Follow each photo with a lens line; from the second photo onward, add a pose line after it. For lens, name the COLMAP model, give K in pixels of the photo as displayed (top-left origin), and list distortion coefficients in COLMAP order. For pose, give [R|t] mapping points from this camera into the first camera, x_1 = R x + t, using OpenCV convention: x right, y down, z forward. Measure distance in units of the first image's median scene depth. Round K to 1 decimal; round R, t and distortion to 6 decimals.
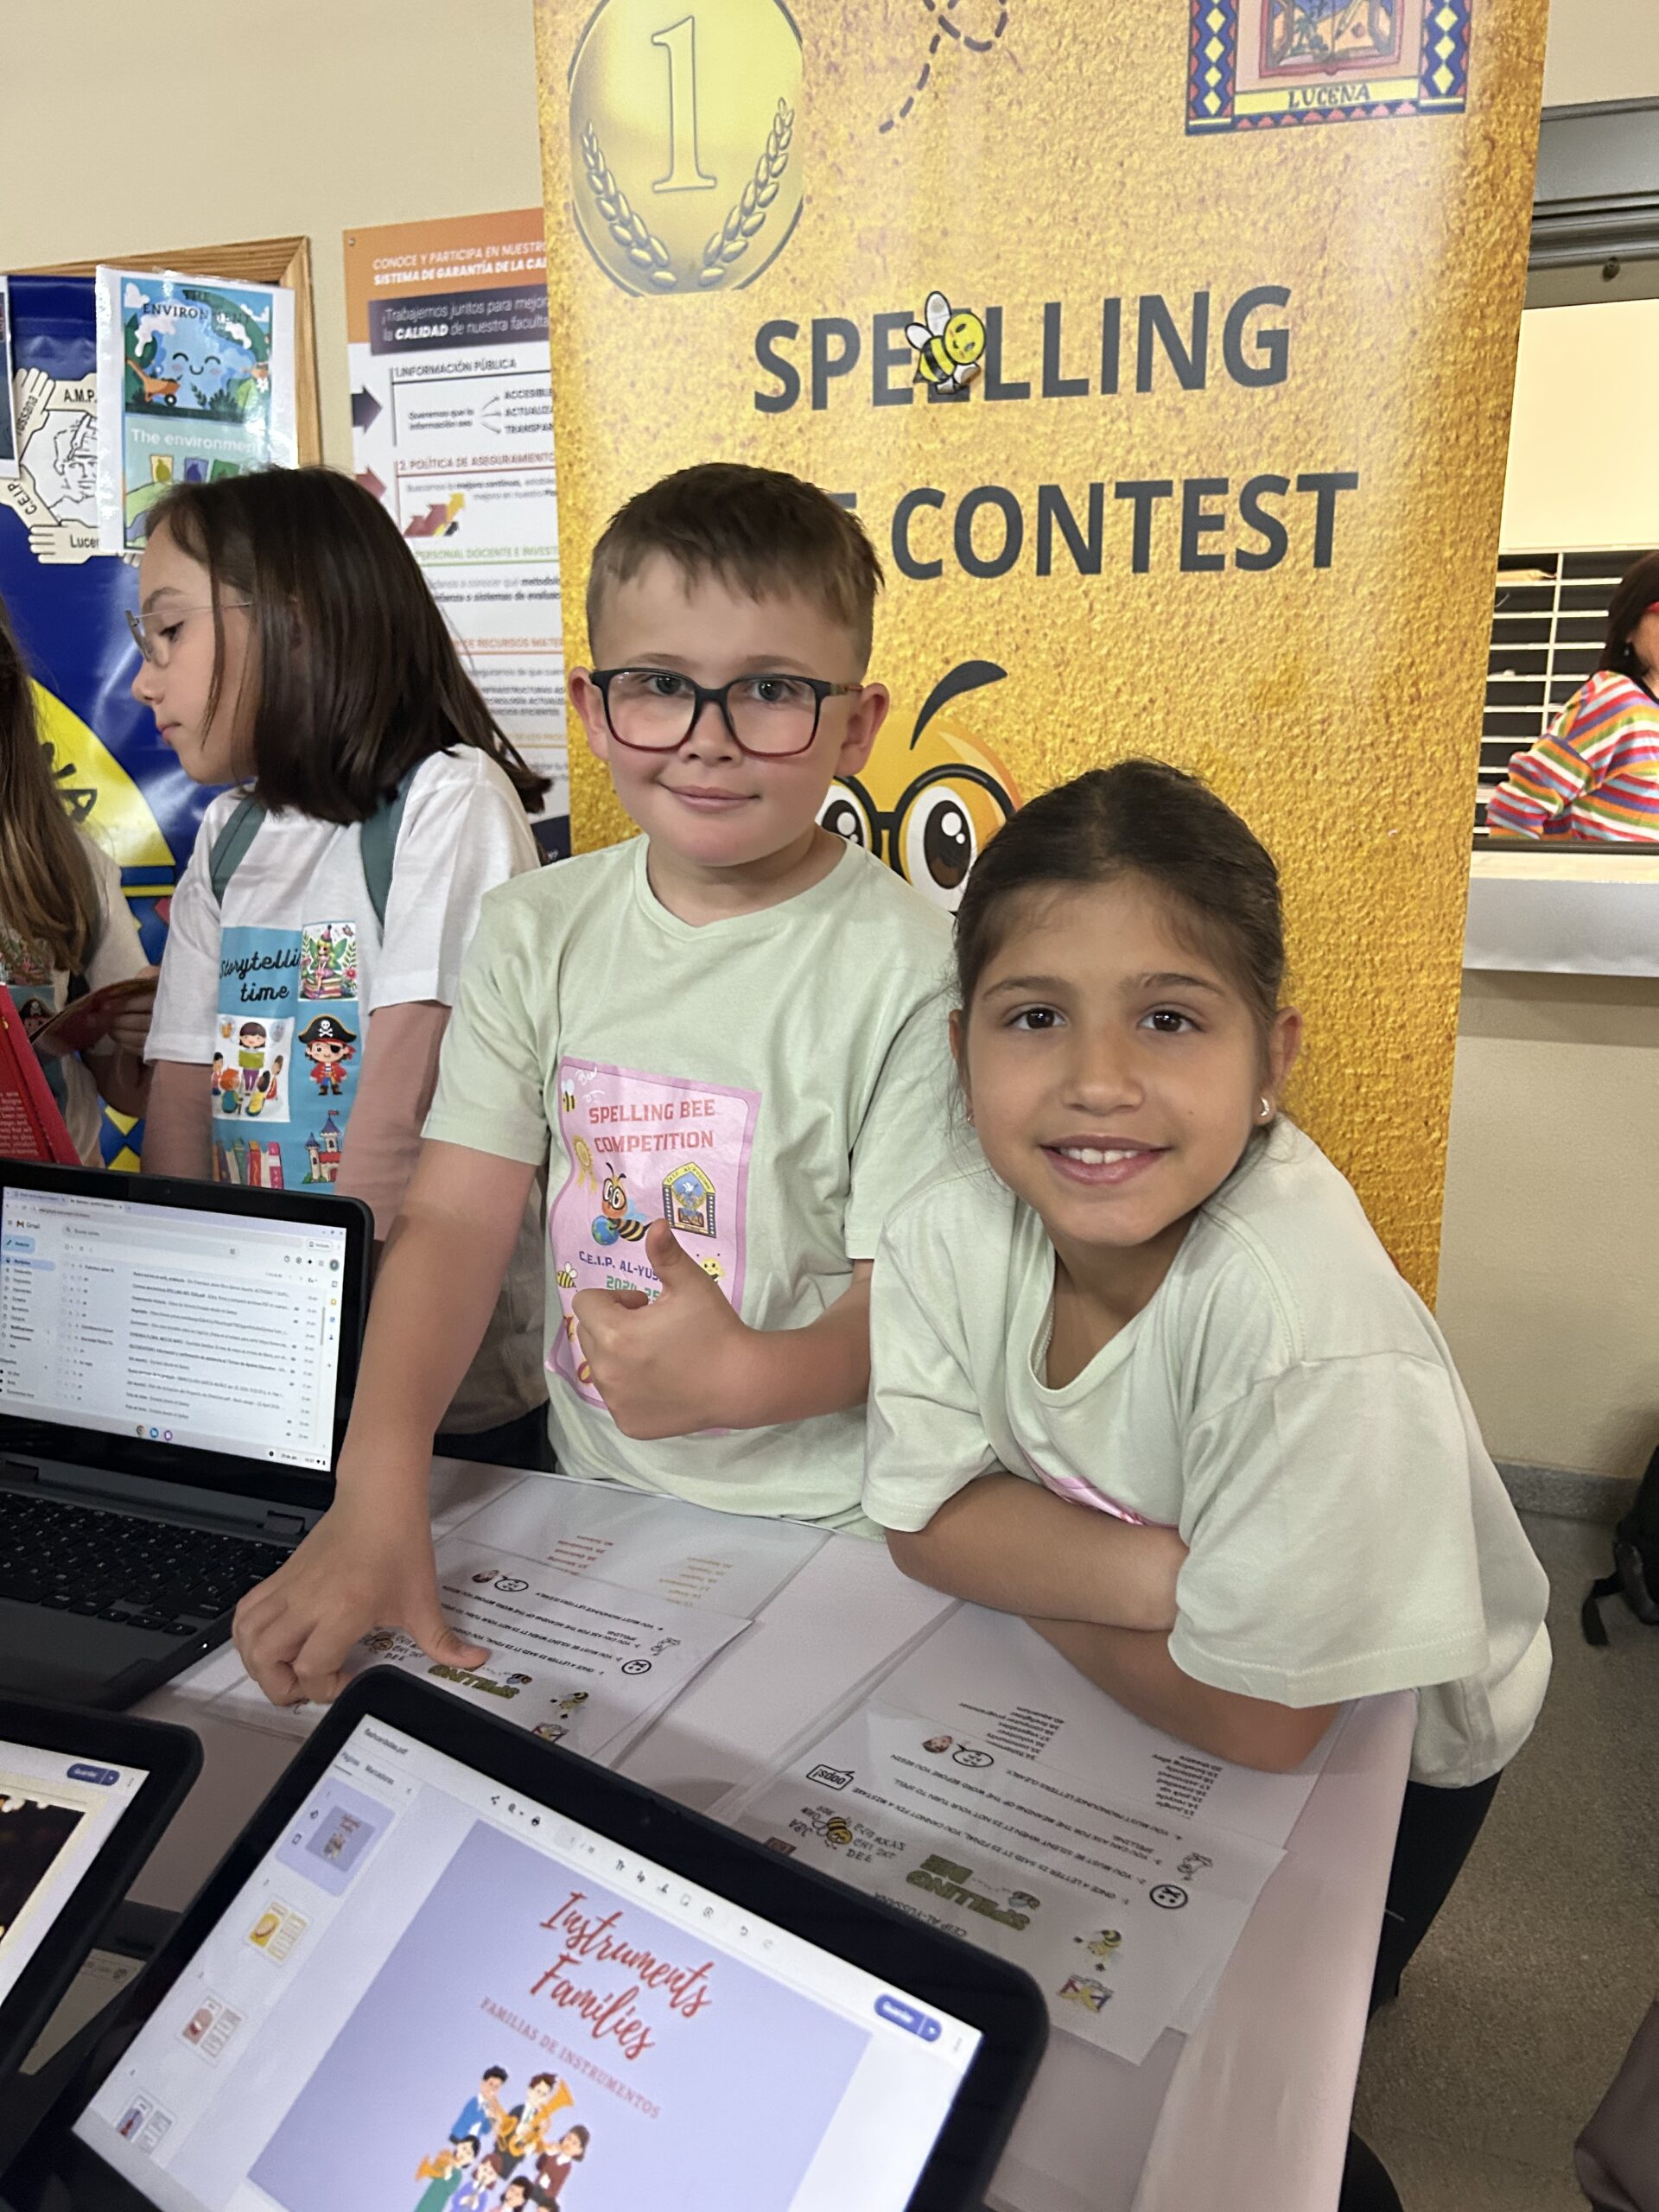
lens RADIAL K [[1701.1, 0, 873.1], [0, 1701.1, 1111.2], [0, 0, 1]] dist [0.010363, 0.008980]
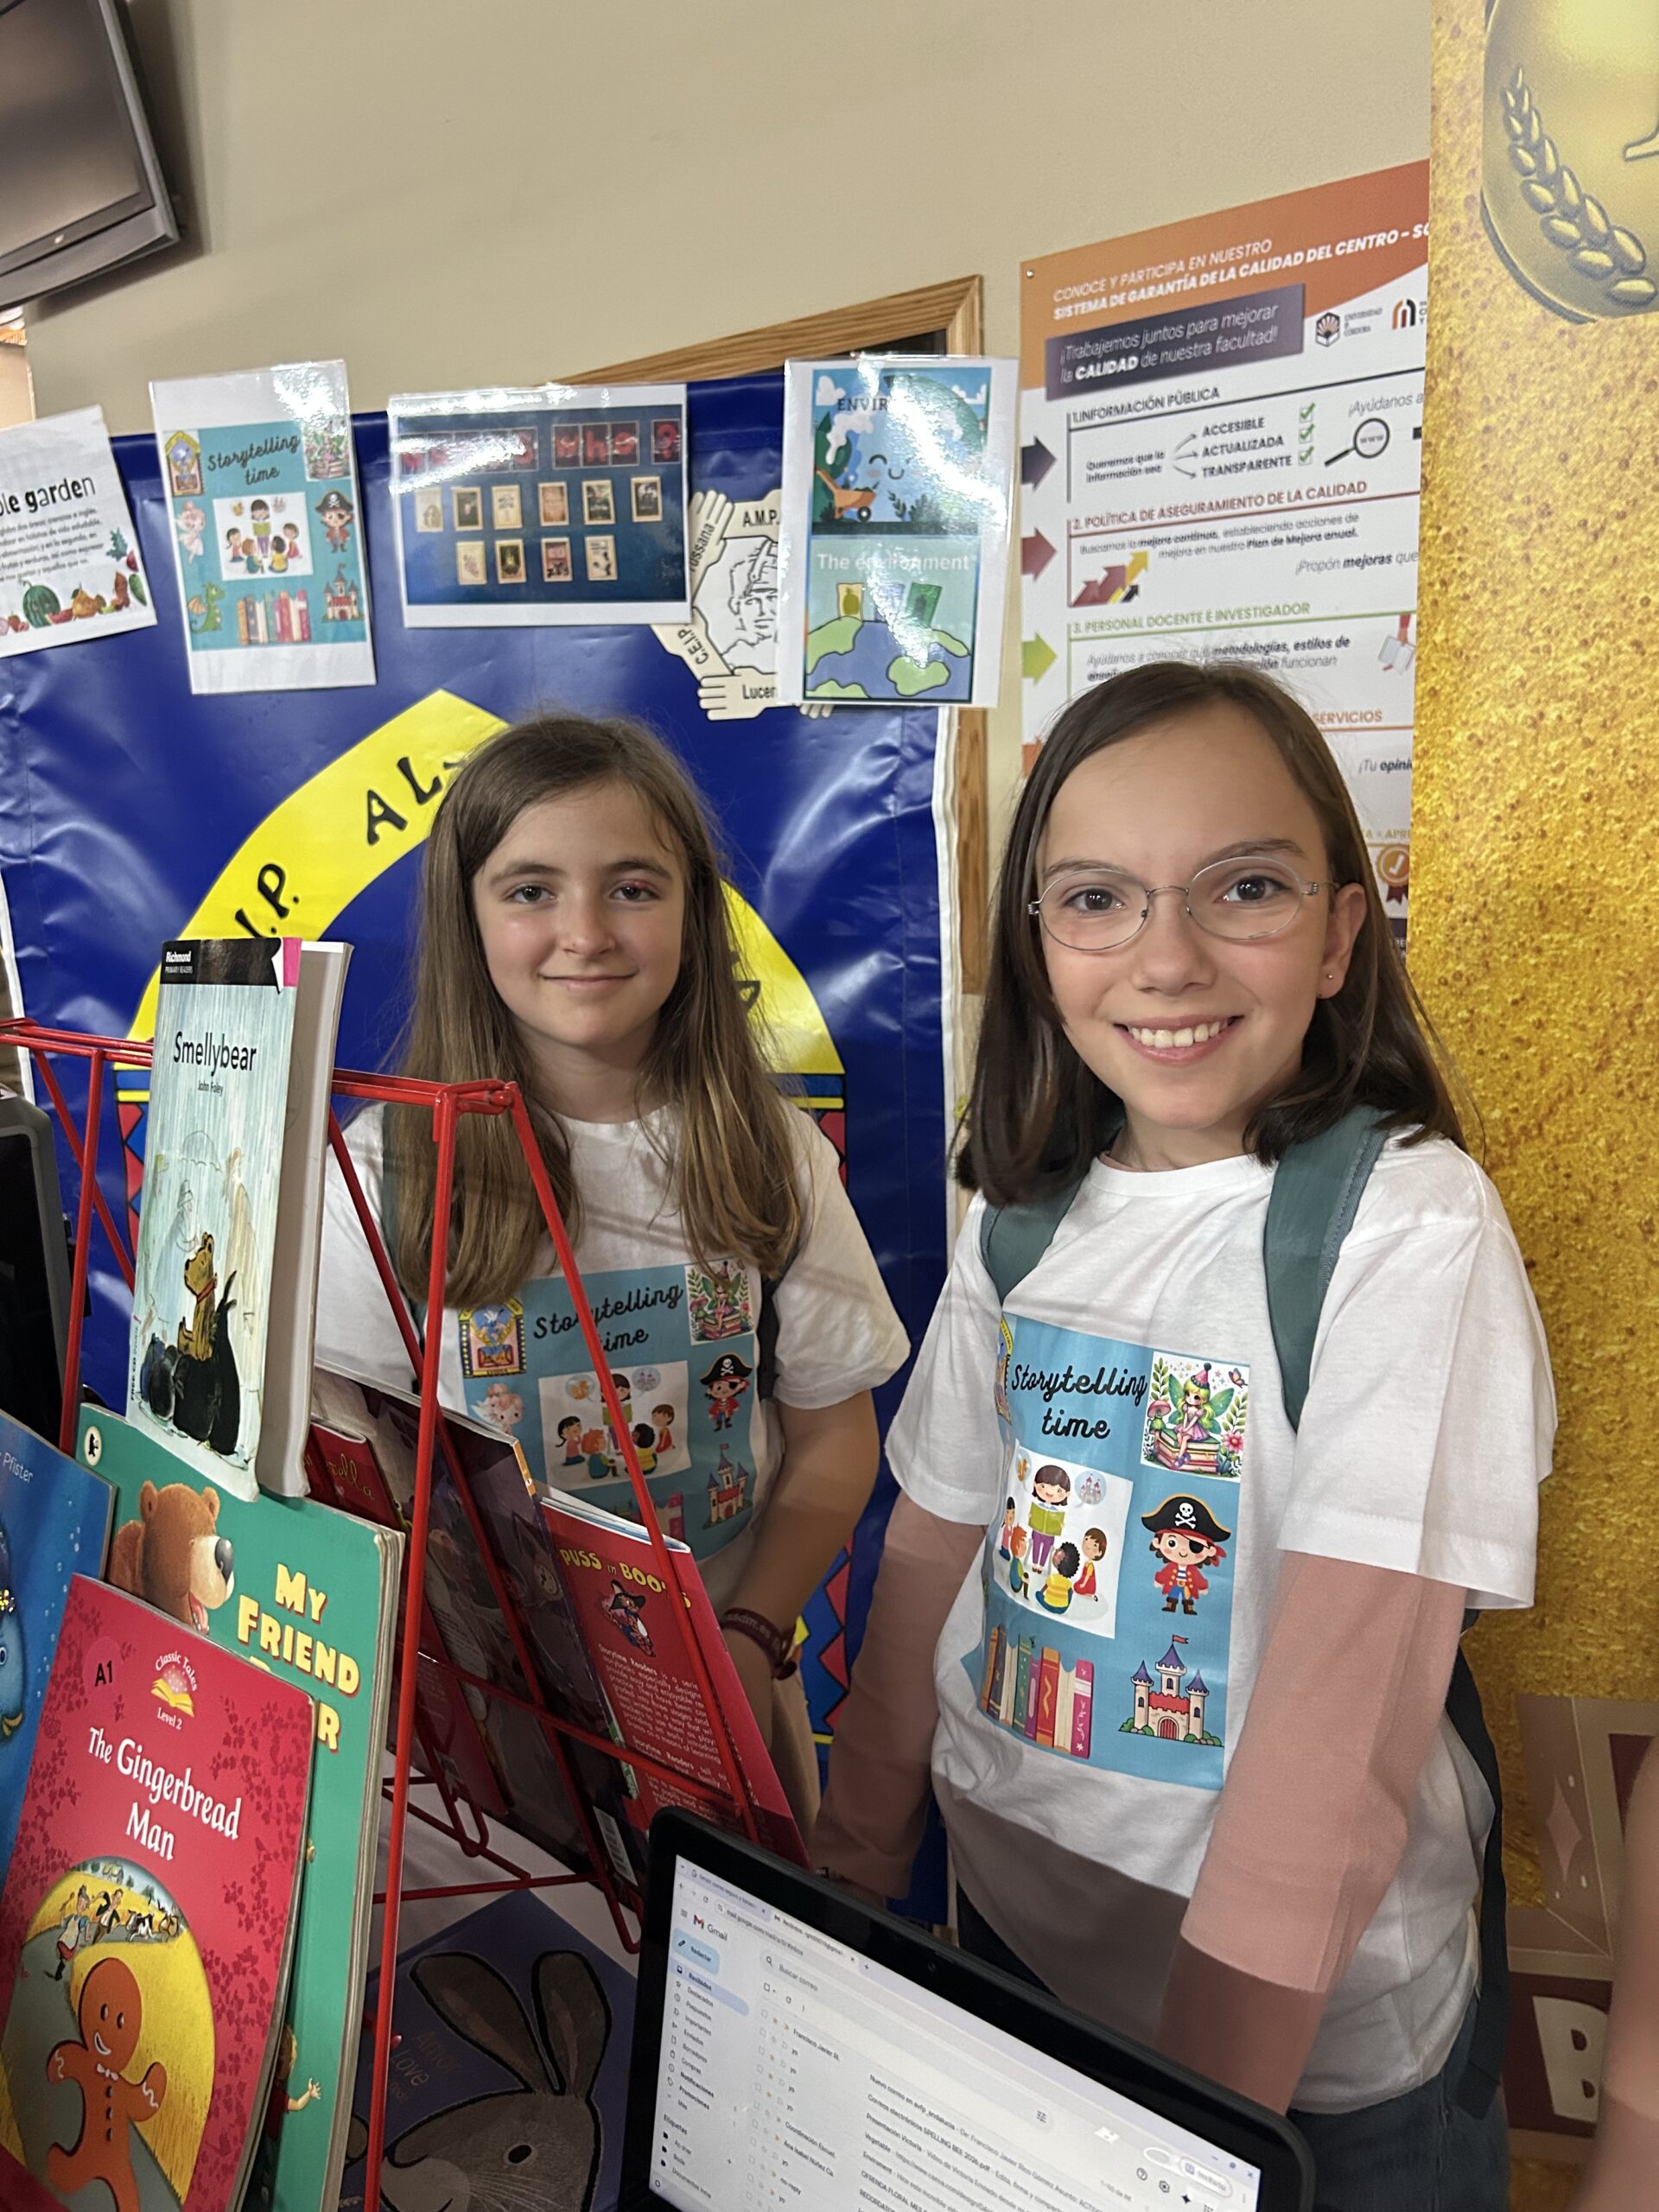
lens RADIAL K [[1696.5, 0, 829.5], [0, 1696.5, 1106.0], [0, 0, 1]] dist [0.021212, -0.035015]
pose [[0.938365, 0.033458, -0.344024, -0.137946], [-0.031513, 0.999440, 0.011244, -0.142180], [0.344207, 0.000290, 0.938894, 0.235060]]
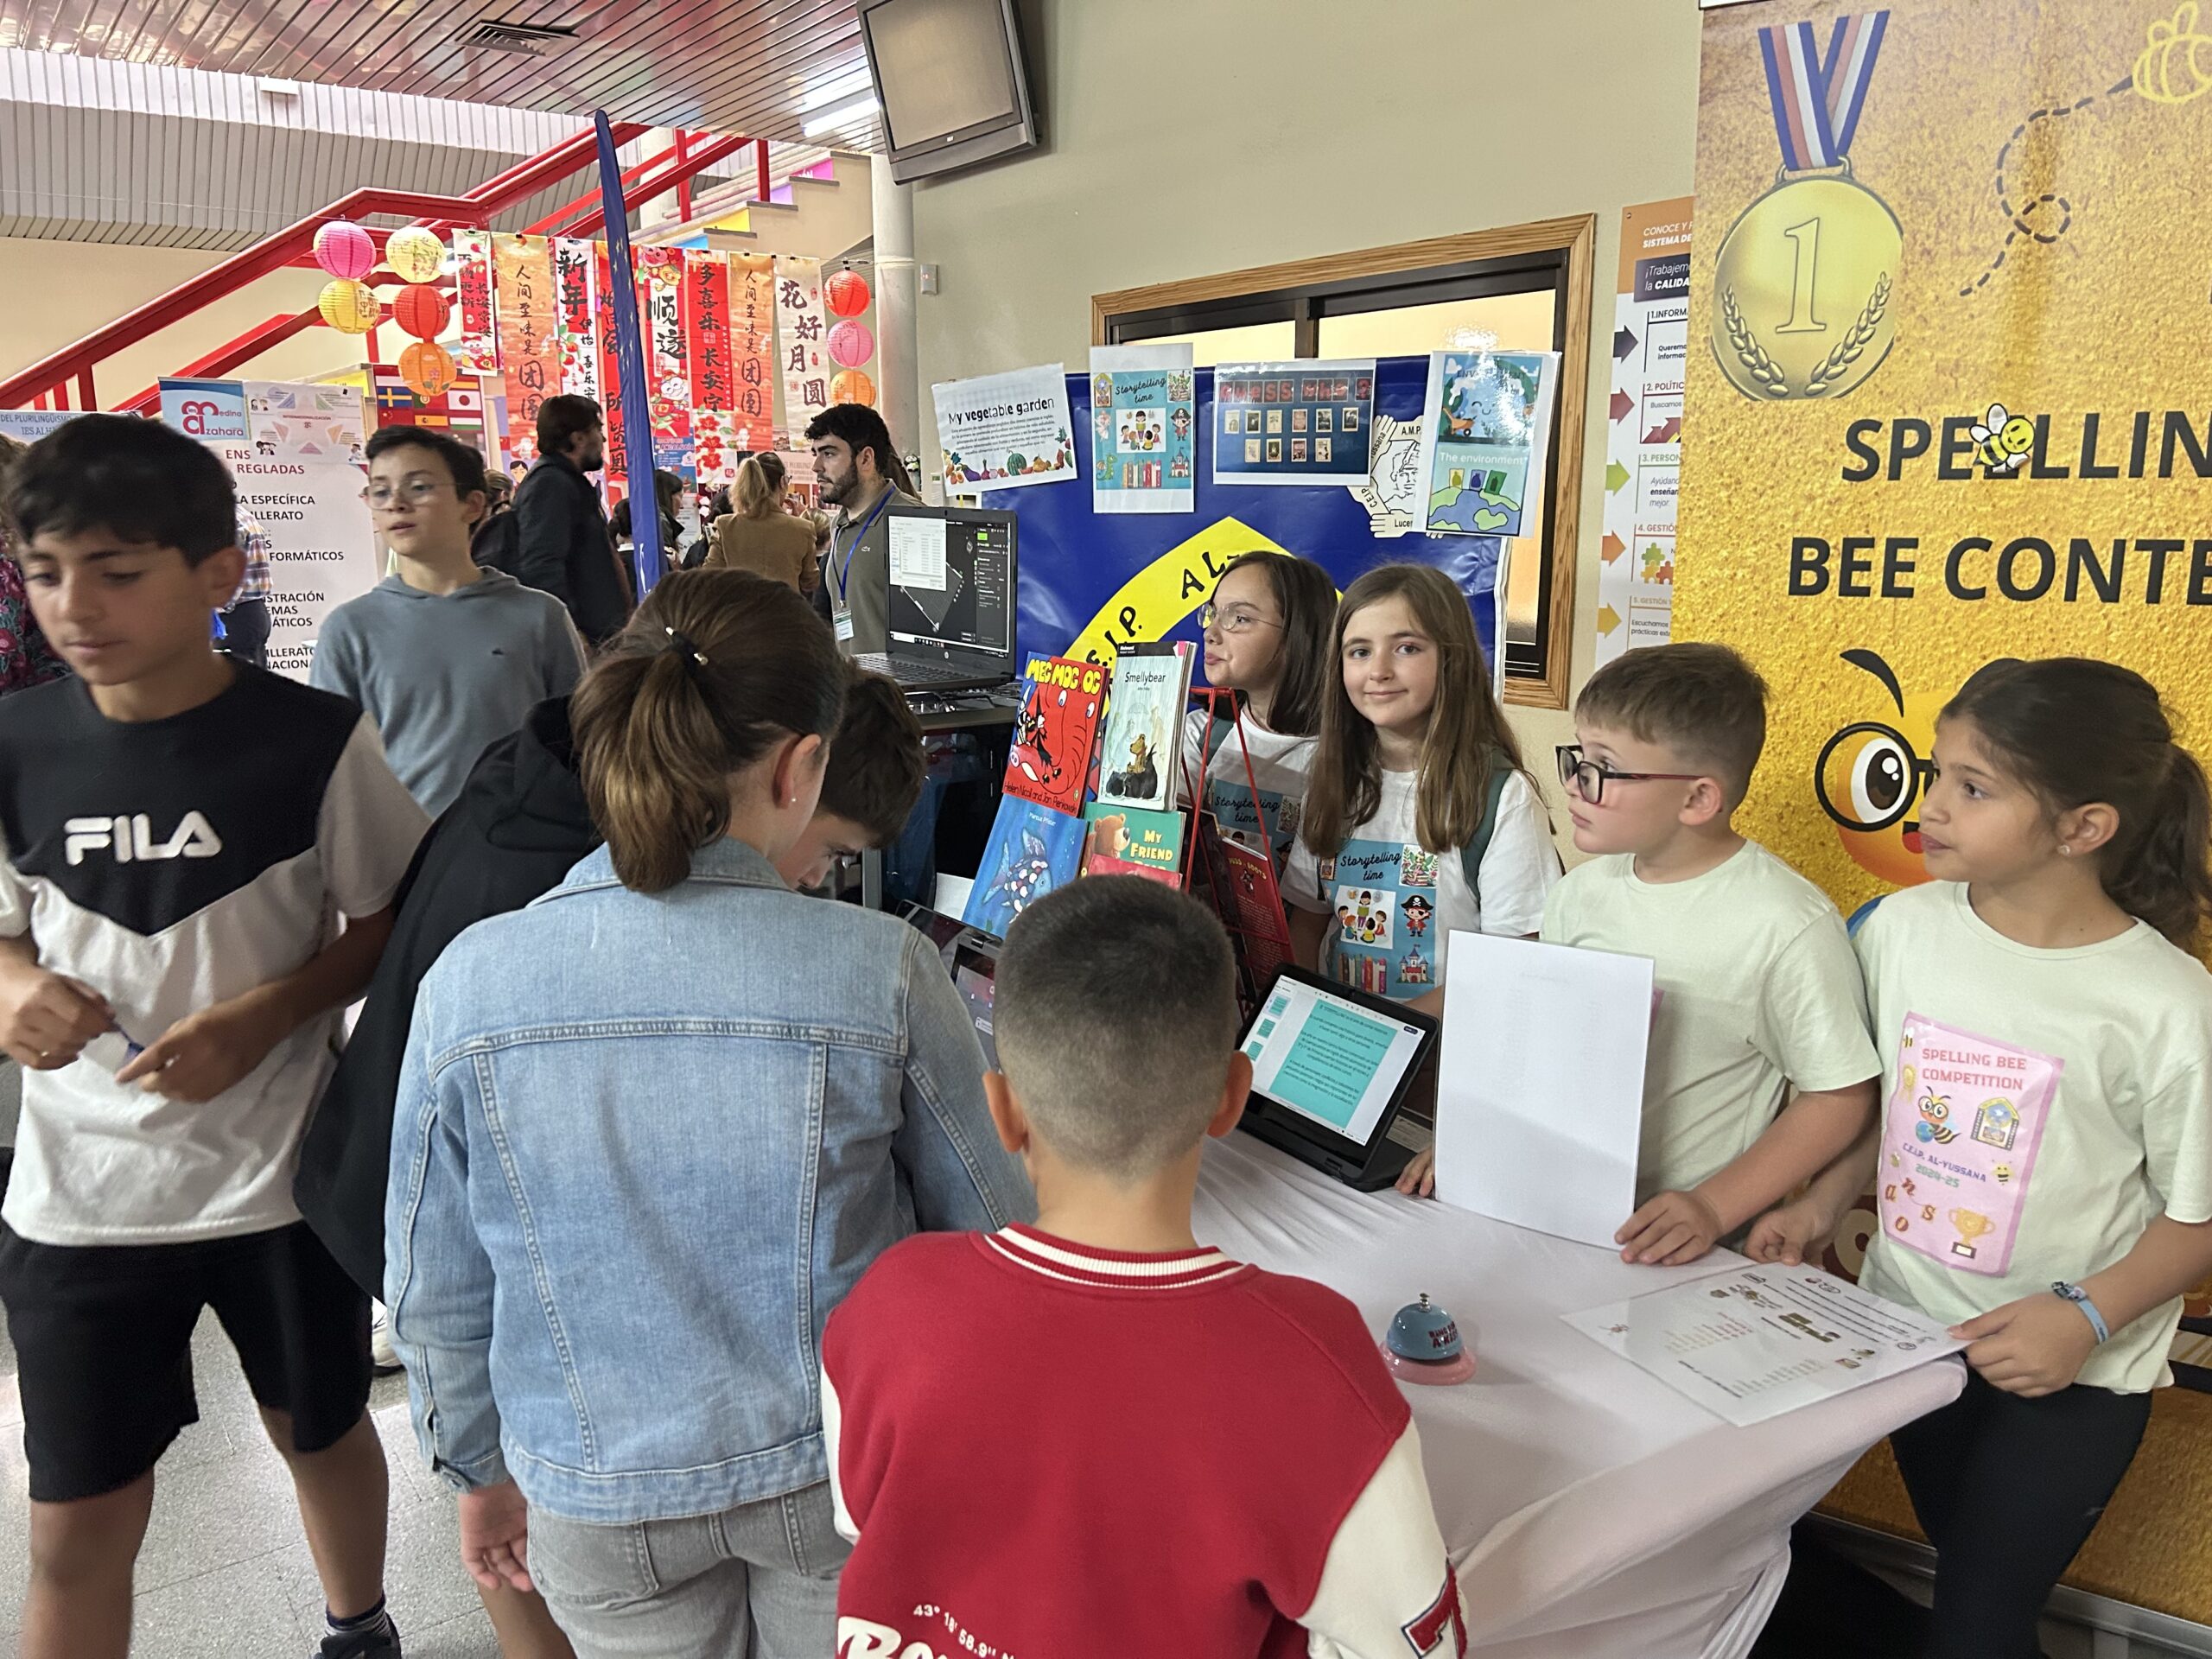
lens RADIAL K [[1699.0, 0, 1106.0], [0, 1699.0, 829.5], [0, 0, 1]] dist [0.145991, -0.249779]
pose [[0.833585, 0.094465, -0.544254, 0.178151], [-0.100138, 0.994787, 0.019290, -0.064207], [0.543239, 0.038421, 0.838698, -0.423277]]
